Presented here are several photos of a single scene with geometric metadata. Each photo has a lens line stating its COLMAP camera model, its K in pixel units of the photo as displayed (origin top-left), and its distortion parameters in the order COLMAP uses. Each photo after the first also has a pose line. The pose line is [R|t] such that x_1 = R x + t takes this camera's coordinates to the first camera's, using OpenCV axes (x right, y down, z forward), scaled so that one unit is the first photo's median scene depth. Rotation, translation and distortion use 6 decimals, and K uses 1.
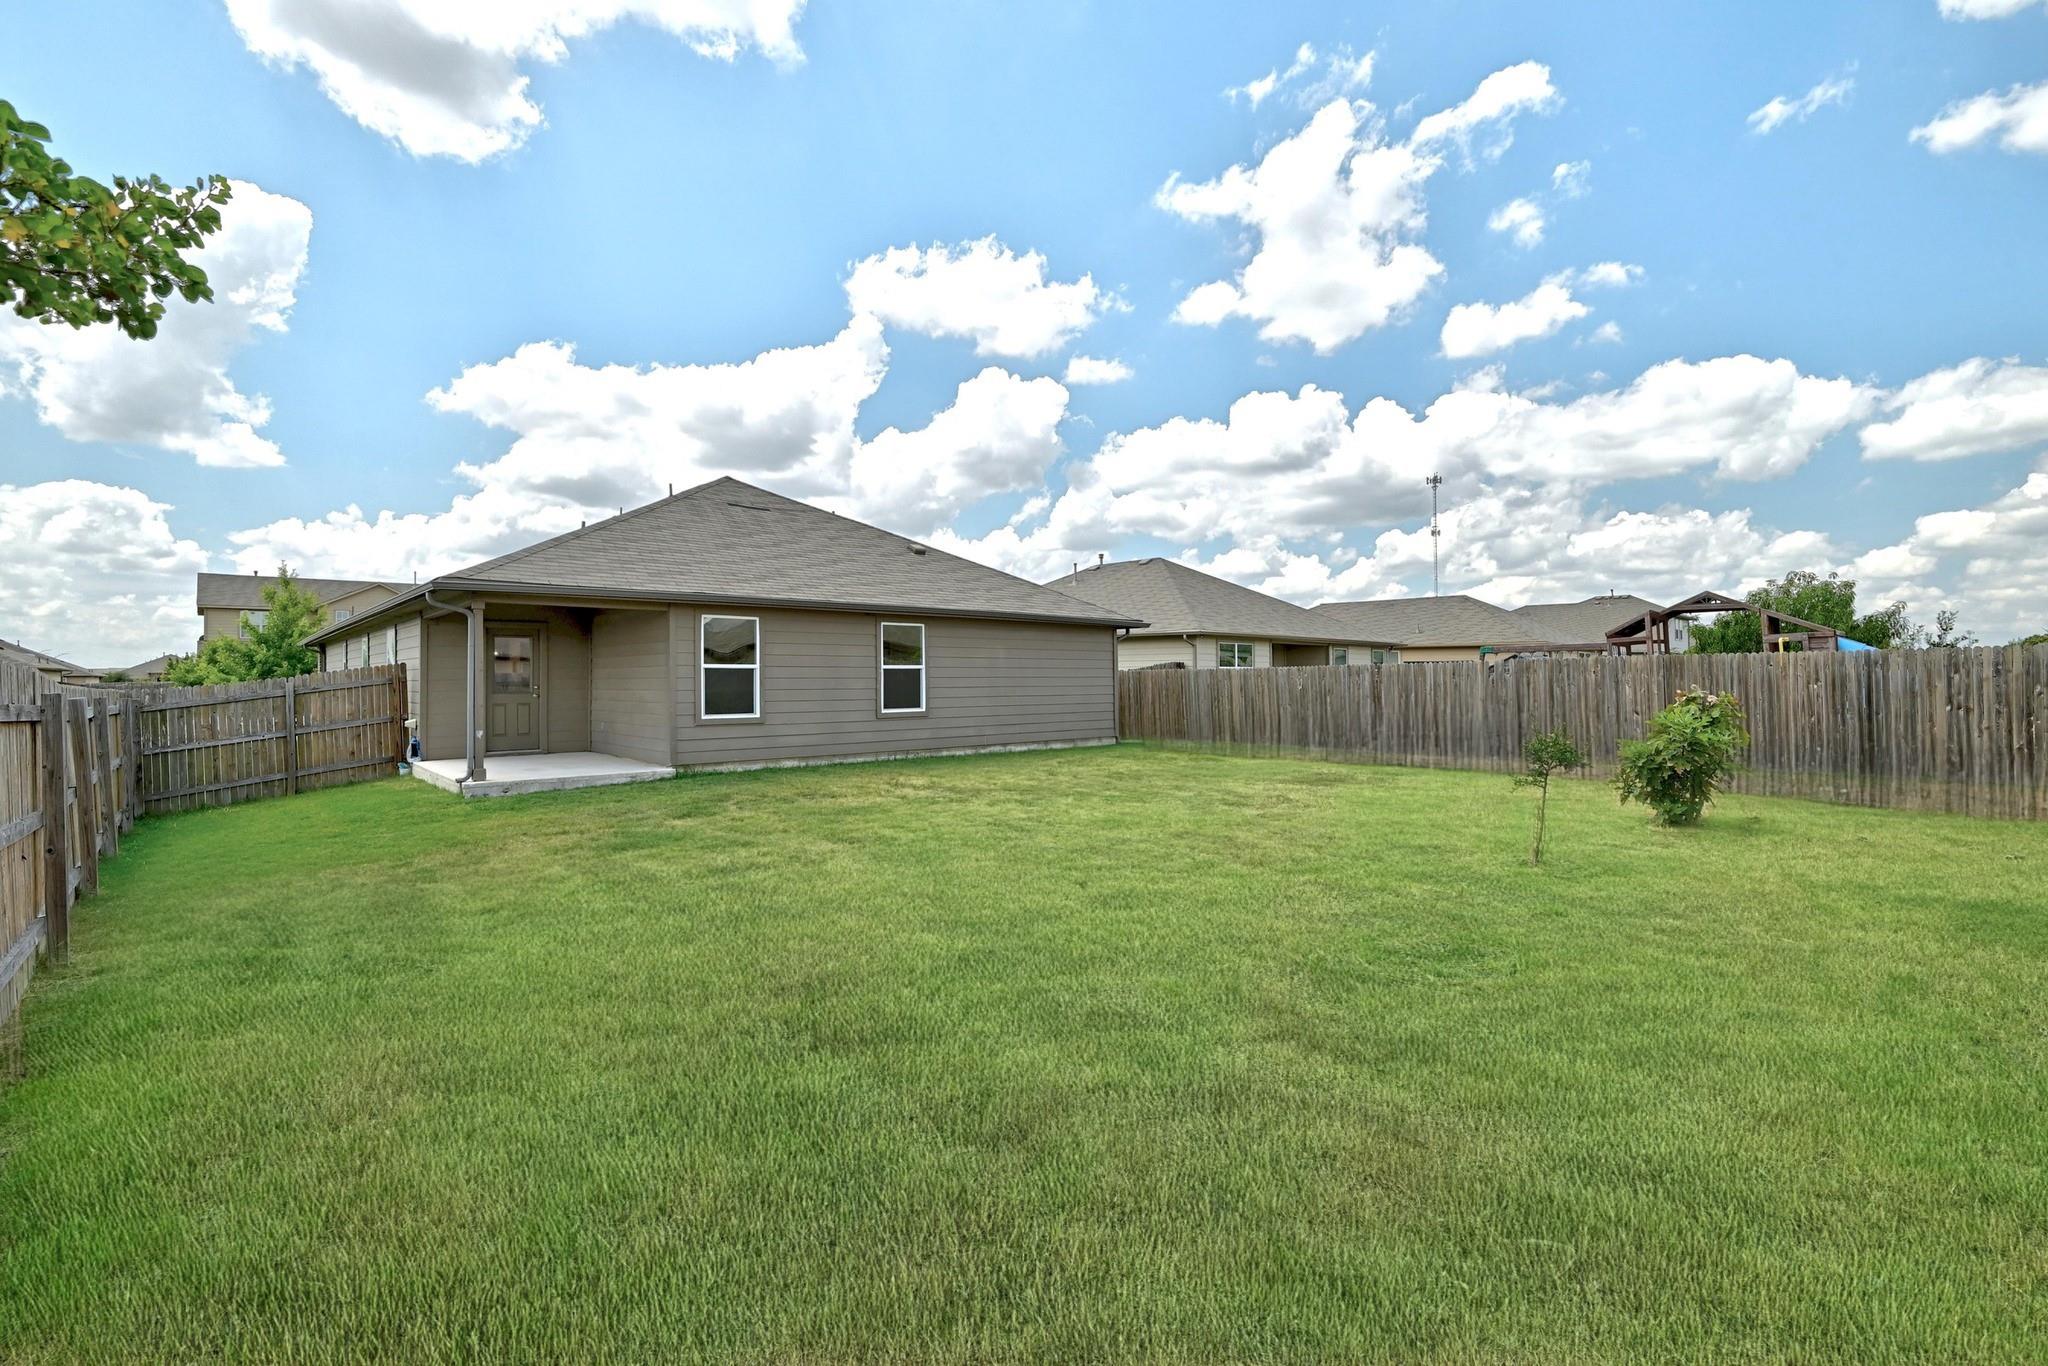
lens RADIAL K [[833.5, 0, 1031.9], [0, 833.5, 676.2], [0, 0, 1]] dist [-0.003849, -0.001467]
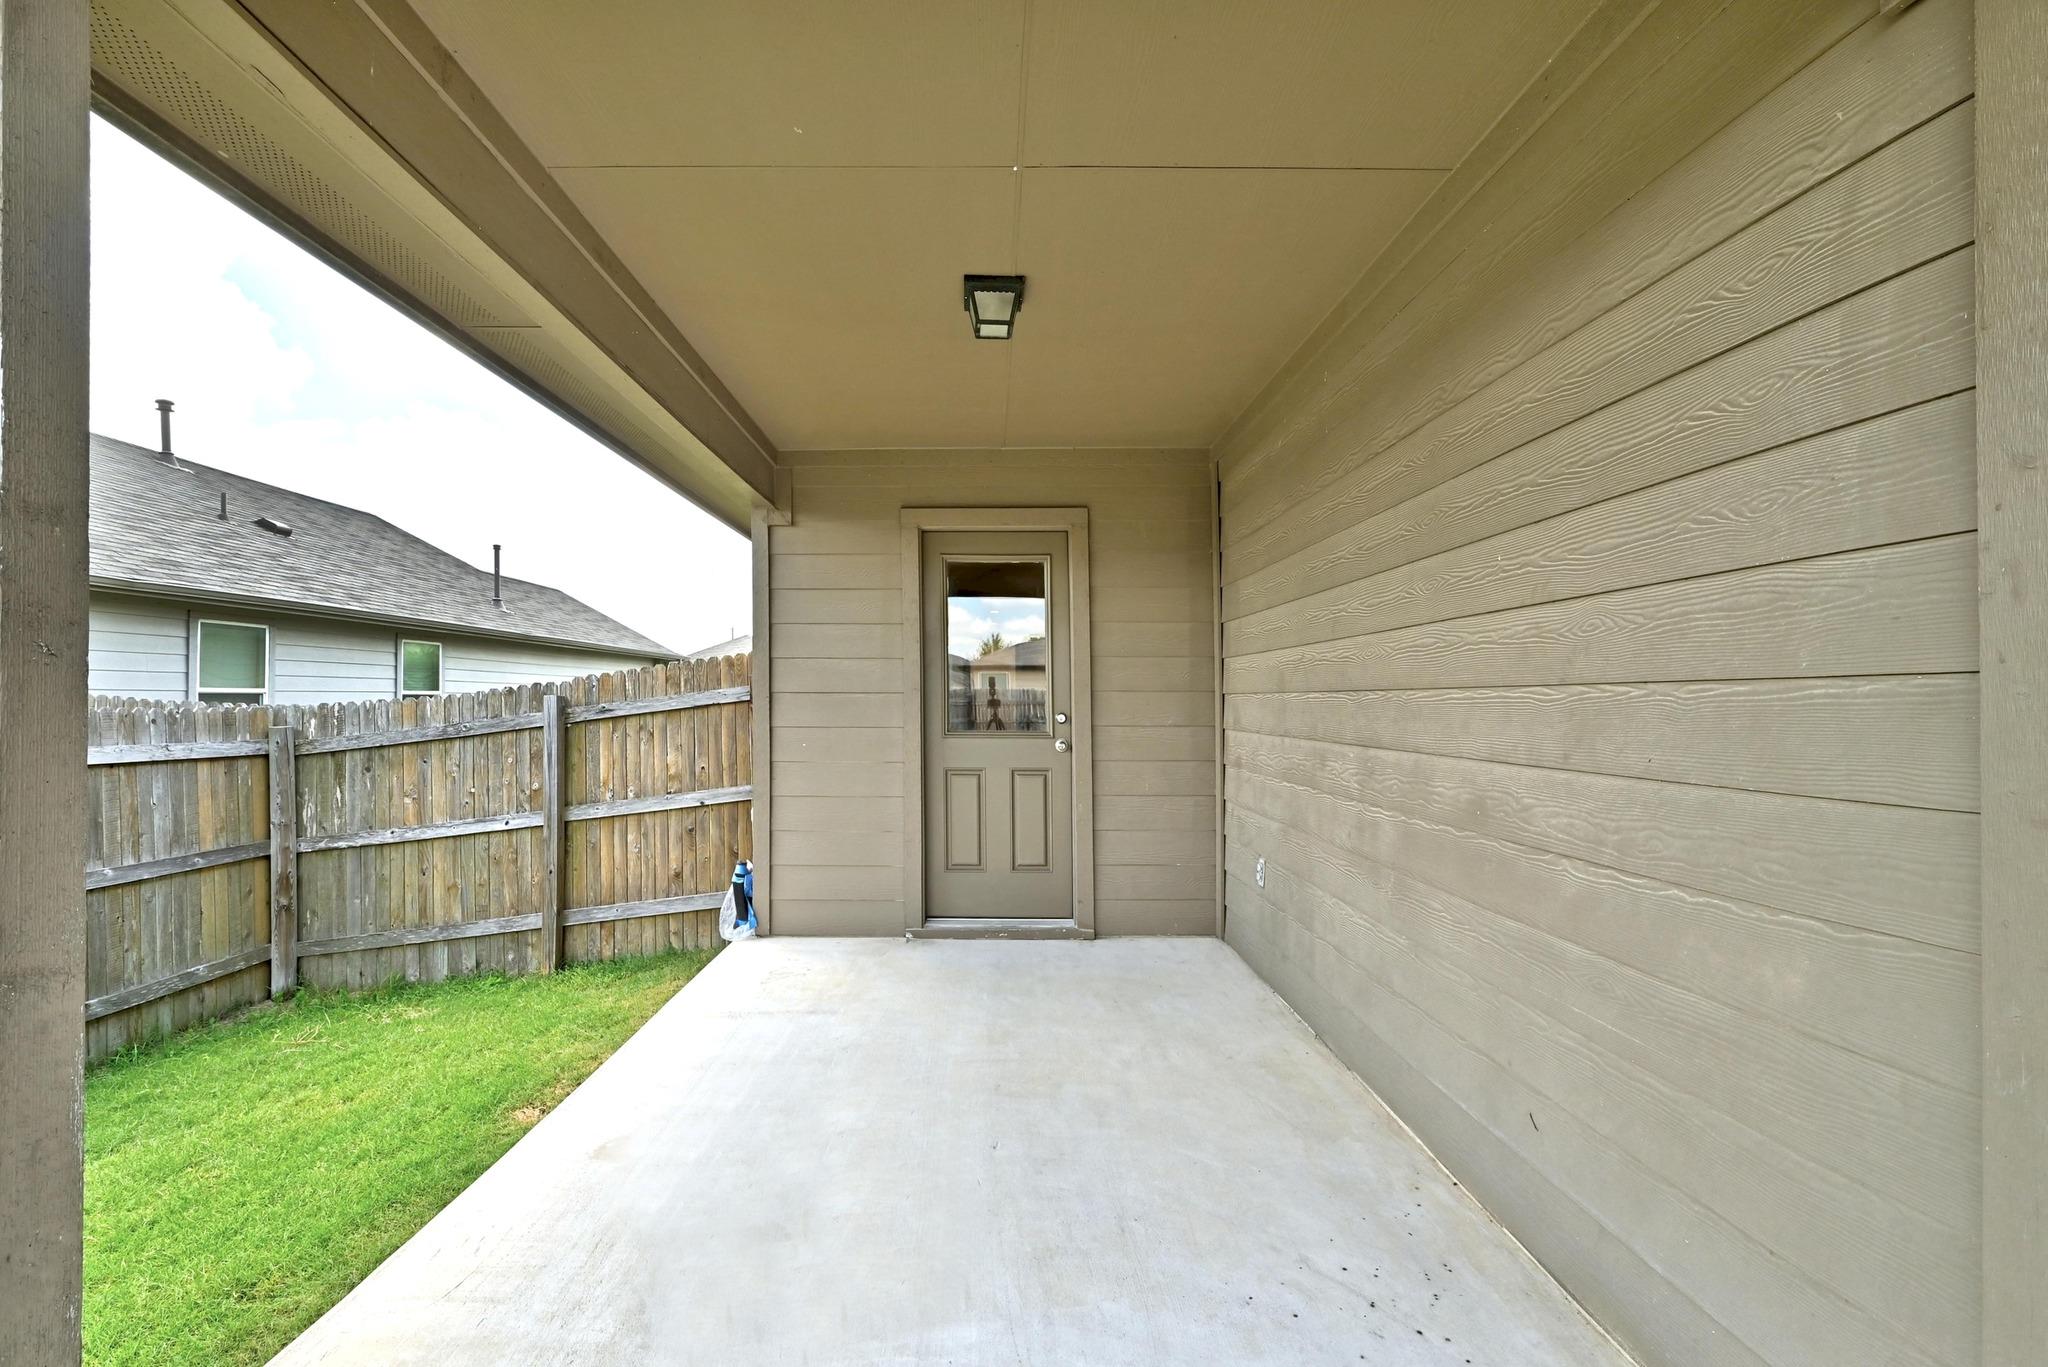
lens RADIAL K [[833.5, 0, 1021.5], [0, 833.5, 680.3], [0, 0, 1]] dist [-0.003849, -0.001467]
pose [[0.842362, 0.009246, -0.538832, -0.458383], [-0.004150, 0.999934, 0.010670, -0.005350], [0.538896, -0.006751, 0.842345, 0.758285]]
